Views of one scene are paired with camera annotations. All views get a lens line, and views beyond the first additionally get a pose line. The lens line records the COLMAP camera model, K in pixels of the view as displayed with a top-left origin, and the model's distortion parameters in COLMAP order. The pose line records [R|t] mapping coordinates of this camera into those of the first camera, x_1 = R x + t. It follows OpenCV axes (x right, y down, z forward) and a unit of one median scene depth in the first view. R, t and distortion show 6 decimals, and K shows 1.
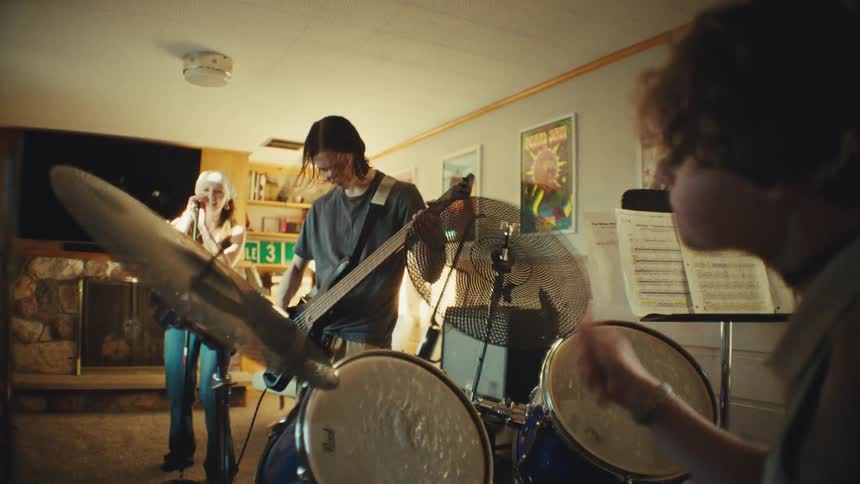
lens RADIAL K [[627.8, 0, 430.0], [0, 627.8, 242.0], [0, 0, 1]] dist [-0.178674, -0.000049]
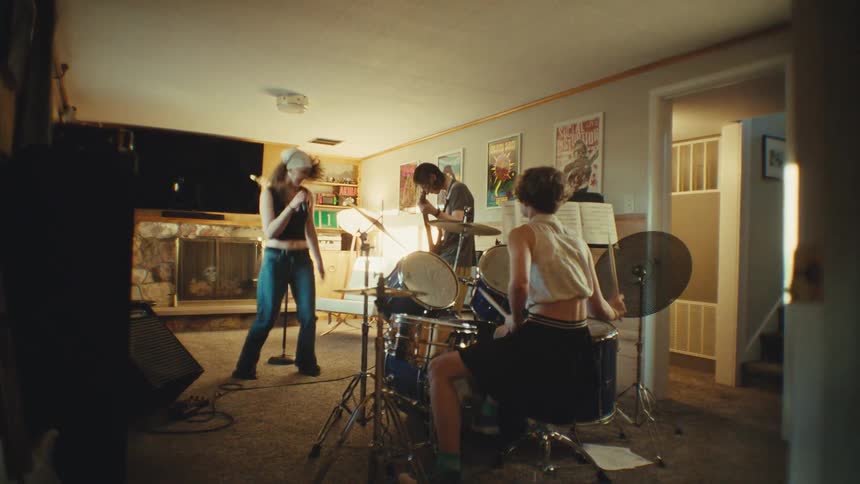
lens RADIAL K [[597.8, 0, 427.6], [0, 597.8, 254.4], [0, 0, 1]] dist [0.036815, -0.000069]
pose [[0.999940, 0.002072, 0.010722, -0.019027], [-0.002872, 0.997166, 0.075172, -0.005406], [-0.010536, -0.075198, 0.997113, -0.428716]]
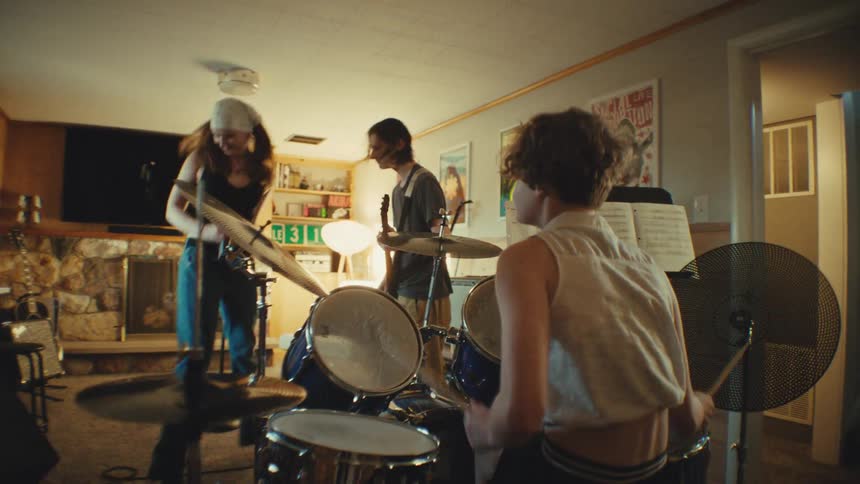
lens RADIAL K [[610.7, 0, 430.9], [0, 610.7, 251.8], [0, 0, 1]] dist [-0.090499, 0.000089]
pose [[0.999477, 0.000552, -0.032333, 0.039610], [0.000822, 0.999098, 0.042466, 0.003282], [0.032327, -0.042470, 0.998575, -0.143255]]
